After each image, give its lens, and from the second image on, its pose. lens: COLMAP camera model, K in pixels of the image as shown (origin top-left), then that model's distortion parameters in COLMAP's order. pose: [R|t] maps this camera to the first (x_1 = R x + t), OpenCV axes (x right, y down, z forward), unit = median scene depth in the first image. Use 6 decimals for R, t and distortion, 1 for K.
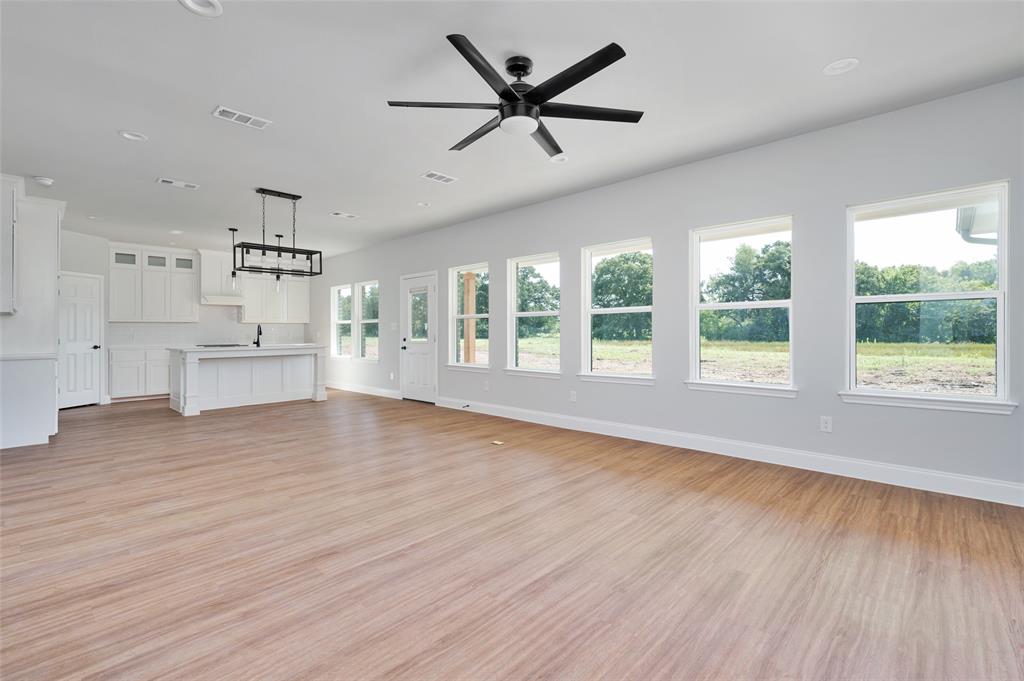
lens RADIAL K [[463.7, 0, 519.1], [0, 463.7, 333.0], [0, 0, 1]] dist [-0.002275, -0.000421]
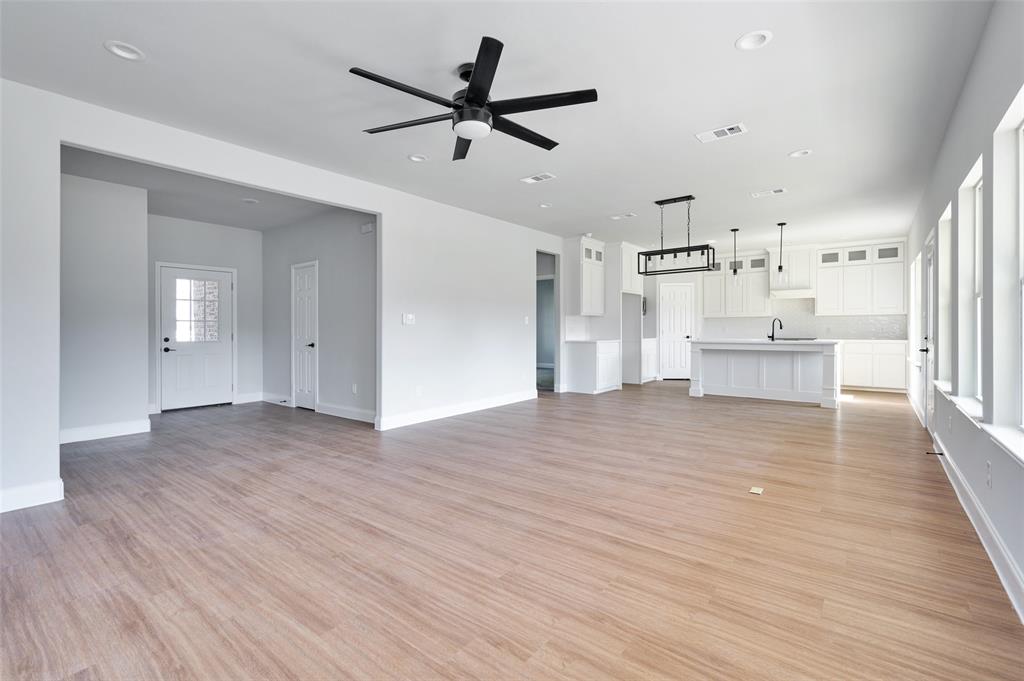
lens RADIAL K [[463.7, 0, 506.7], [0, 463.7, 336.3], [0, 0, 1]] dist [-0.002275, -0.000421]
pose [[0.074930, 0.024506, -0.996888, 0.880008], [0.001083, 0.999695, 0.024656, -0.011910], [0.997188, -0.002927, 0.074881, 0.848872]]
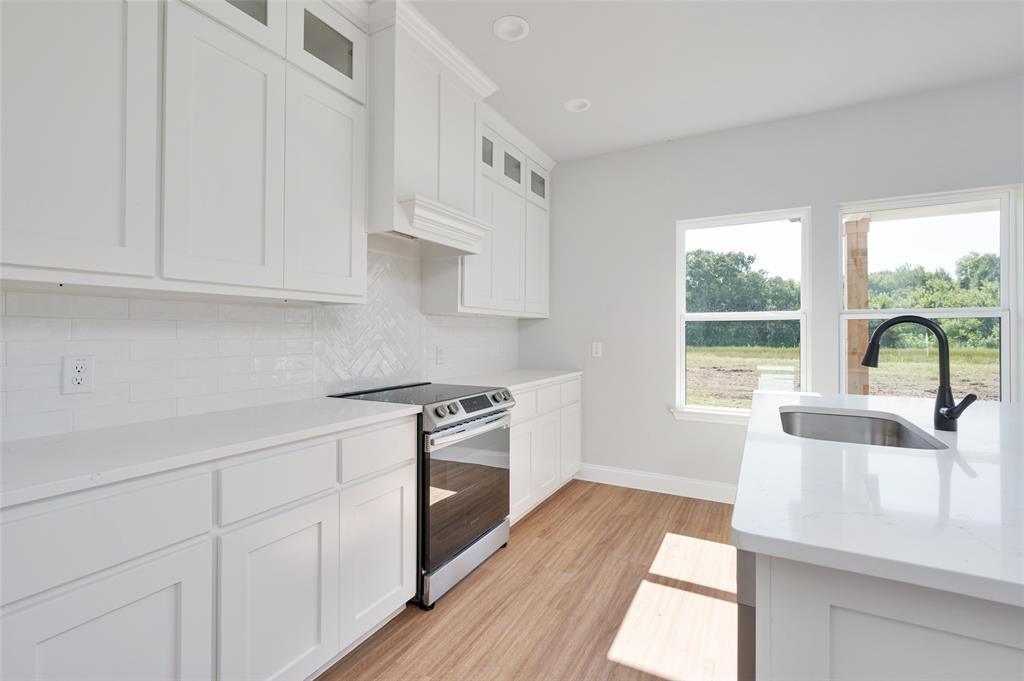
lens RADIAL K [[463.7, 0, 518.1], [0, 463.7, 335.5], [0, 0, 1]] dist [-0.002275, -0.000421]
pose [[0.975832, 0.005790, 0.218446, -1.800708], [-0.005686, 0.999983, -0.001106, -0.020087], [-0.218449, -0.000162, 0.975848, 1.993800]]
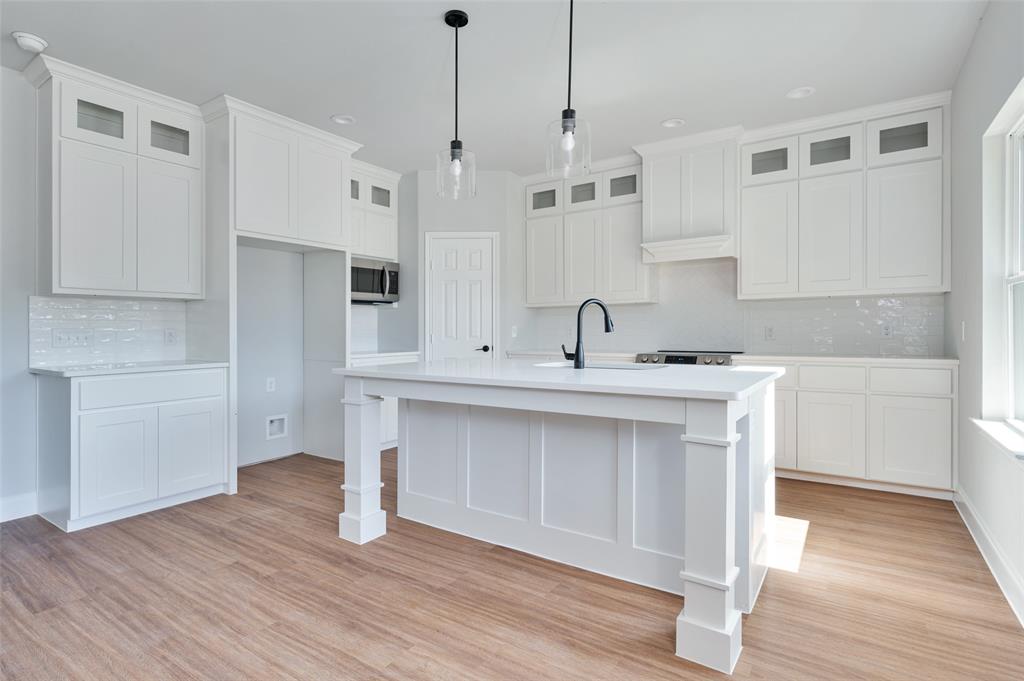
lens RADIAL K [[507.7, 0, 520.9], [0, 507.7, 339.0], [0, 0, 1]] dist [0.001307, 0.000352]
pose [[0.137485, 0.025180, -0.990184, -0.515239], [0.006008, 0.999637, 0.026255, -0.001694], [0.990486, -0.009558, 0.137284, 2.146681]]
